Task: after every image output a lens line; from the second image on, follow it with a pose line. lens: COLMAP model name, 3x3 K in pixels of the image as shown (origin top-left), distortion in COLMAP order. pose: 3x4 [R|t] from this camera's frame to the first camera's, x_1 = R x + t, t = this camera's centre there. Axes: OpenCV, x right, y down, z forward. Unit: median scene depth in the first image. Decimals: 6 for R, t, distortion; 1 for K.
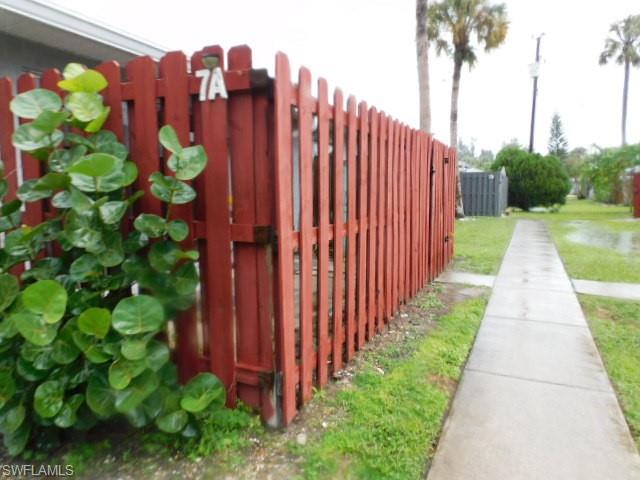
lens RADIAL K [[453.0, 0, 322.2], [0, 453.0, 243.1], [0, 0, 1]] dist [-0.004706, -0.009666]
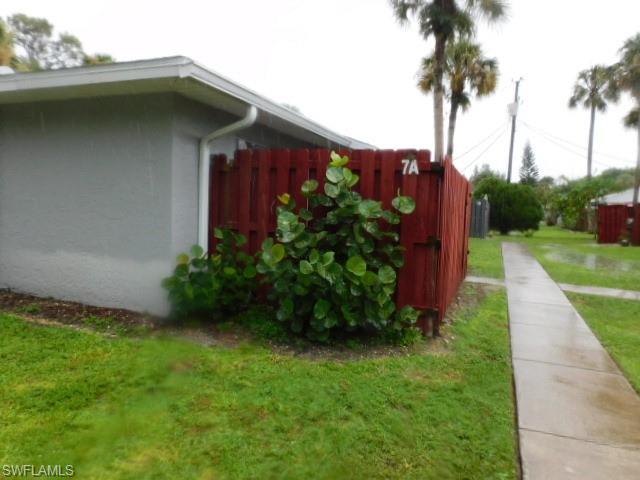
lens RADIAL K [[453.0, 0, 322.2], [0, 453.0, 243.1], [0, 0, 1]] dist [-0.004706, -0.009666]
pose [[0.997664, 0.034607, 0.058903, -0.067327], [-0.032385, 0.998743, -0.038265, 0.008128], [-0.060154, 0.036268, 0.997530, -0.092391]]
